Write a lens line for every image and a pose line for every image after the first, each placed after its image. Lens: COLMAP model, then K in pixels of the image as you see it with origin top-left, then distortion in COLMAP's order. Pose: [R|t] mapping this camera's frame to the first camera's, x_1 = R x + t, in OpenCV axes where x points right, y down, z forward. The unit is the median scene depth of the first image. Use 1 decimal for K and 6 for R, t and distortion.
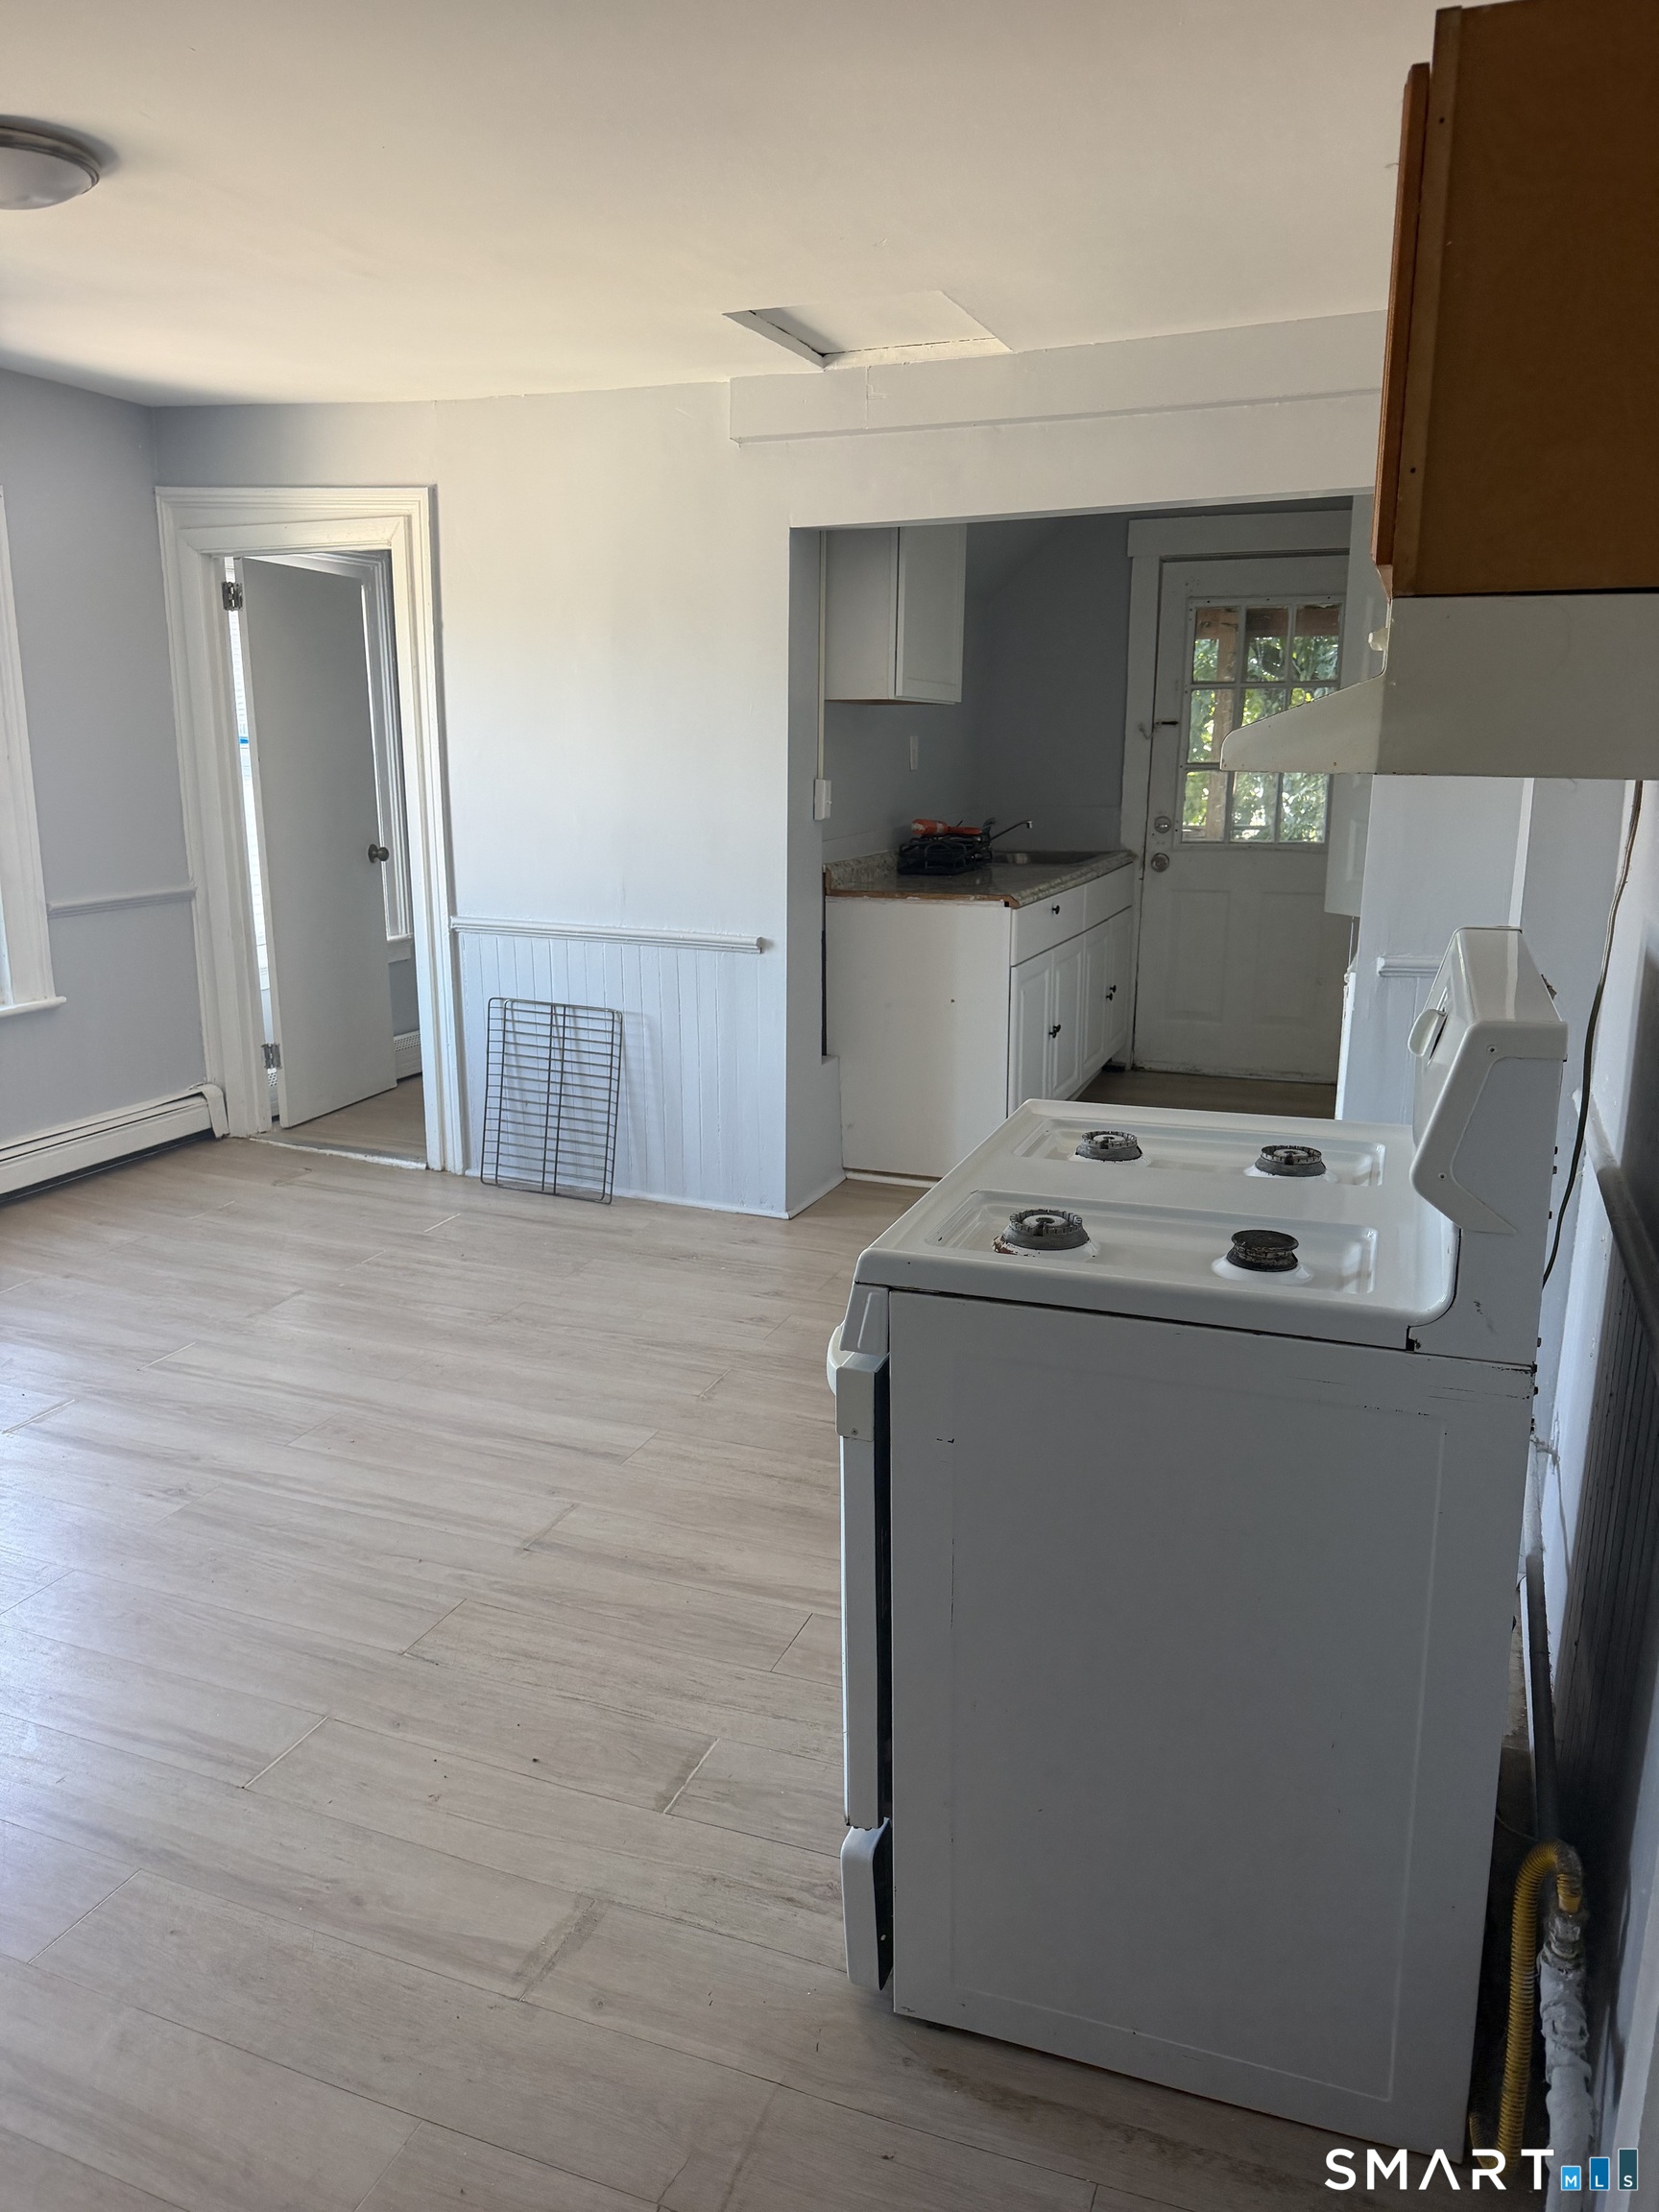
lens RADIAL K [[1575.9, 0, 832.4], [0, 1575.9, 1111.7], [0, 0, 1]] dist [0.178050, -0.372354]
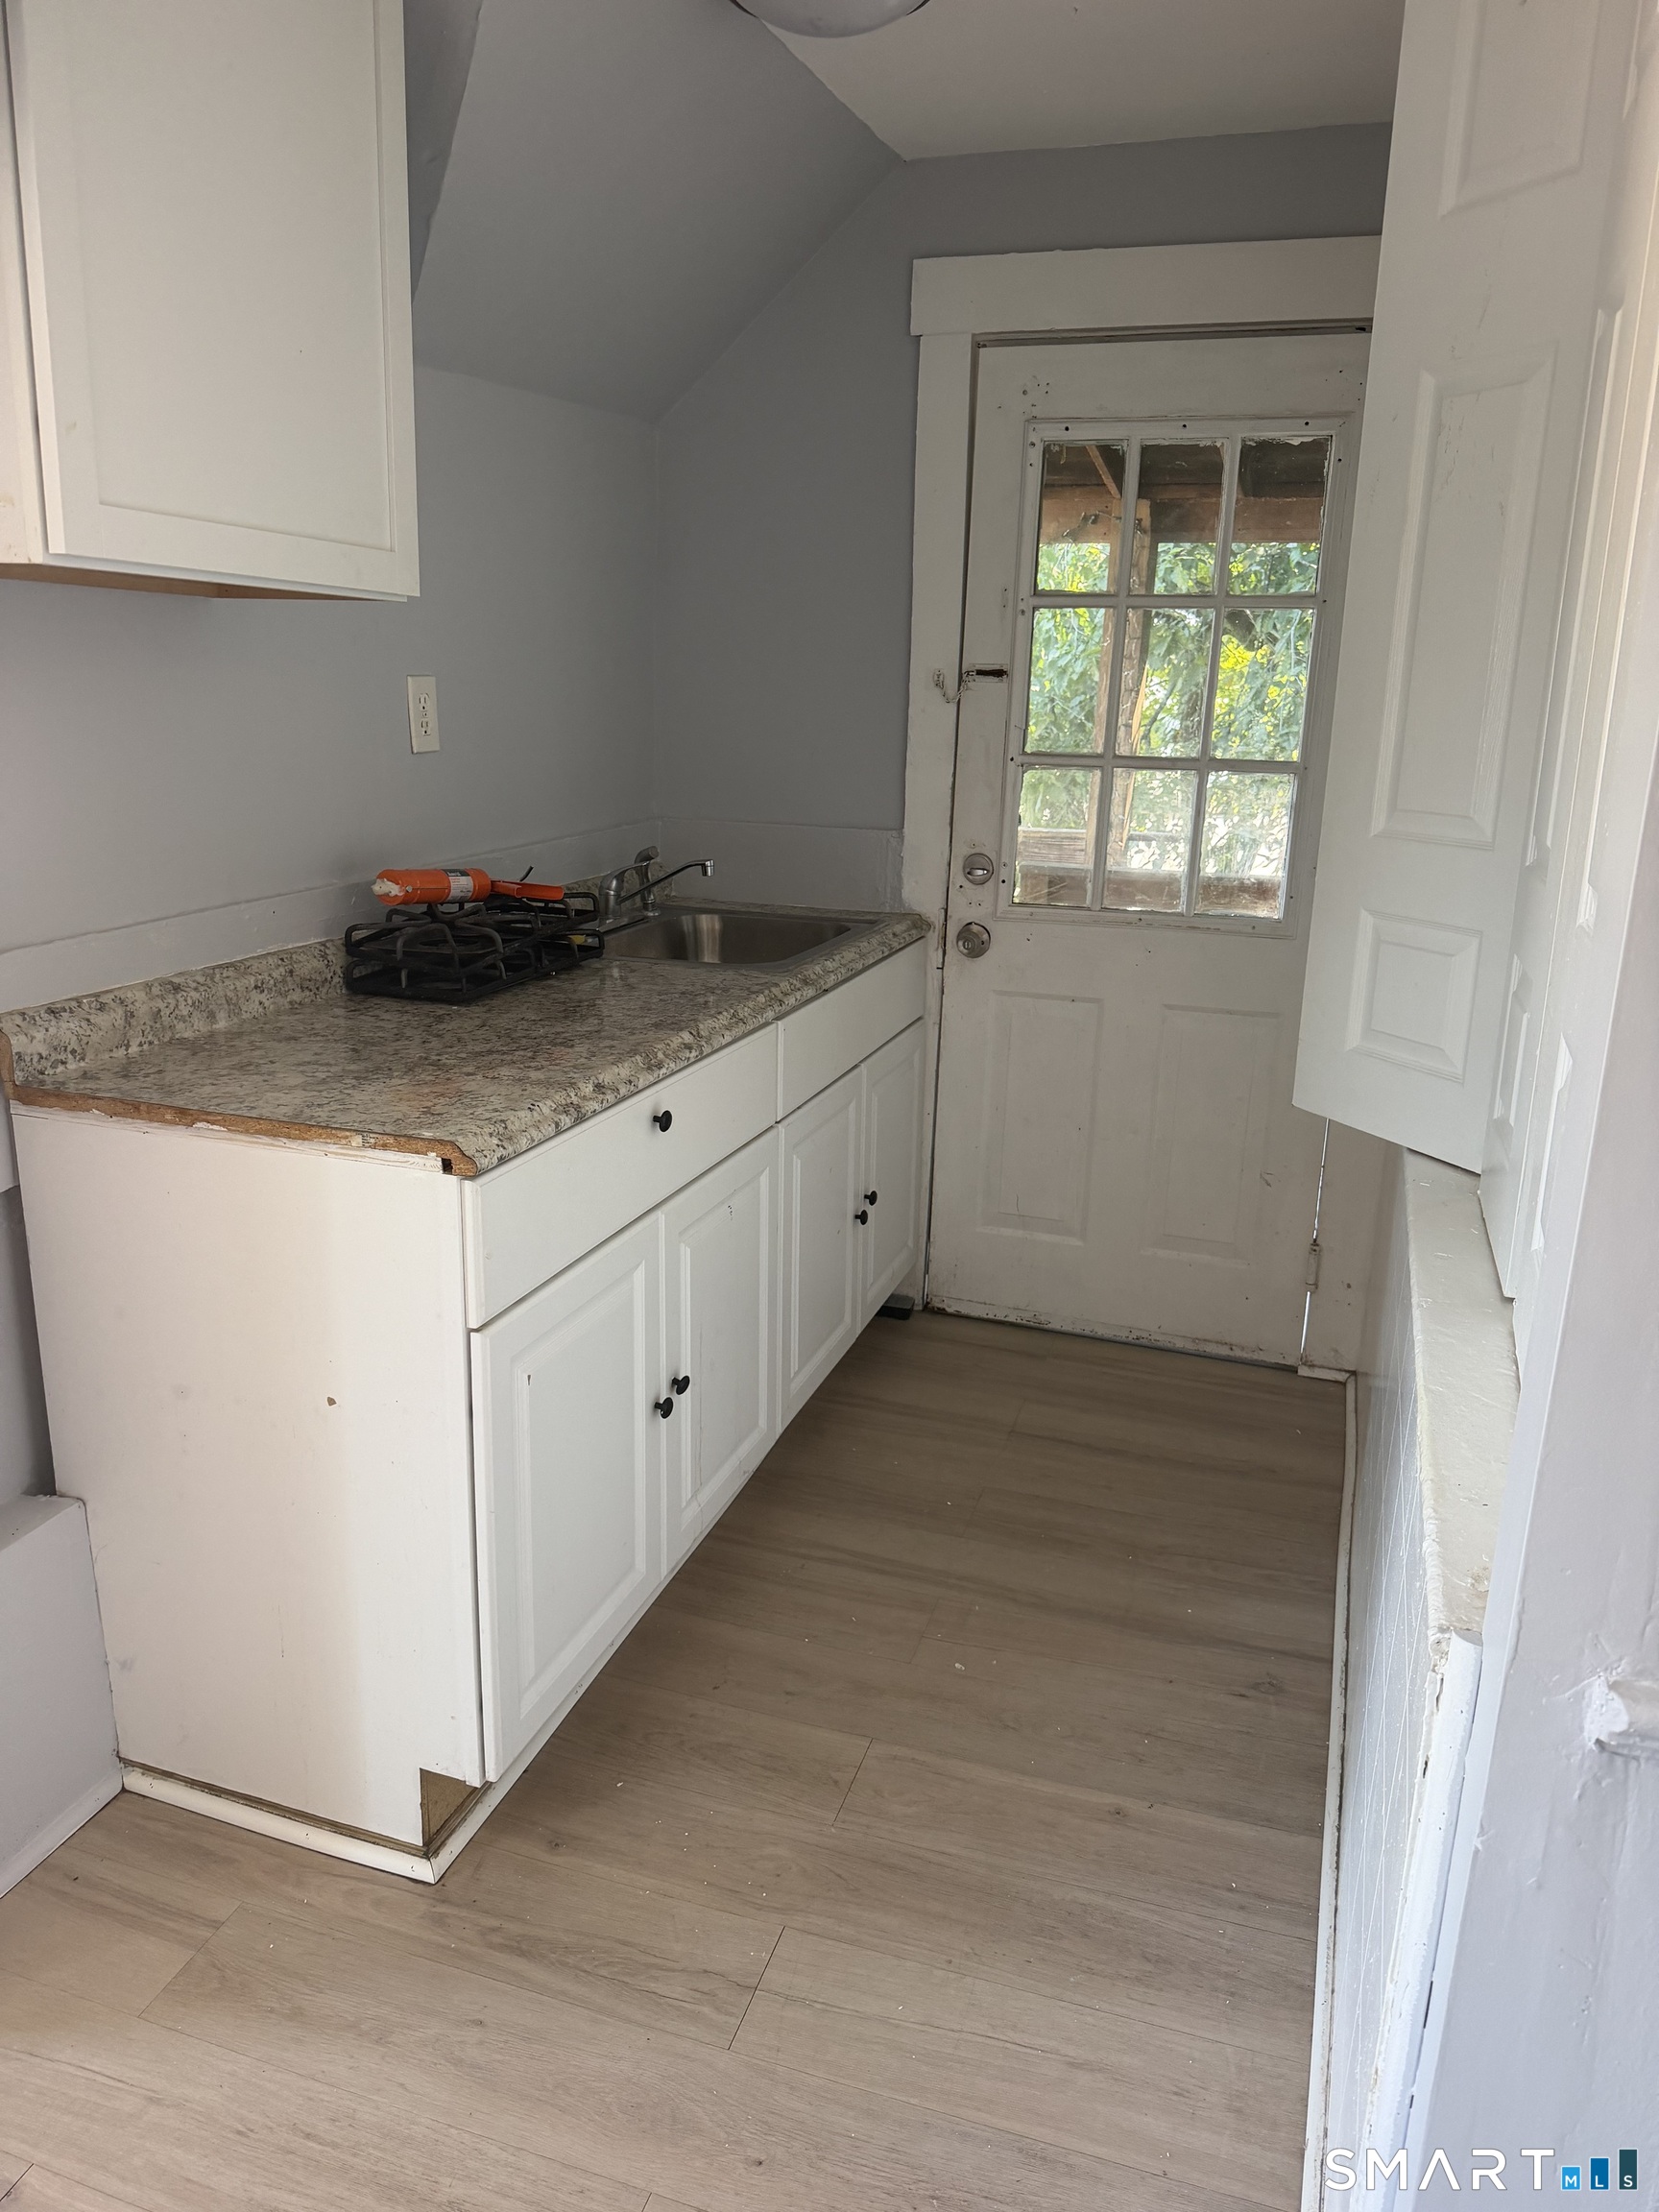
lens RADIAL K [[1575.9, 0, 832.4], [0, 1575.9, 1111.7], [0, 0, 1]] dist [0.178050, -0.372354]
pose [[0.998398, 0.012212, 0.055252, 0.221524], [-0.013943, 0.999420, 0.031061, -0.195159], [-0.054841, -0.031782, 0.997989, 0.809374]]
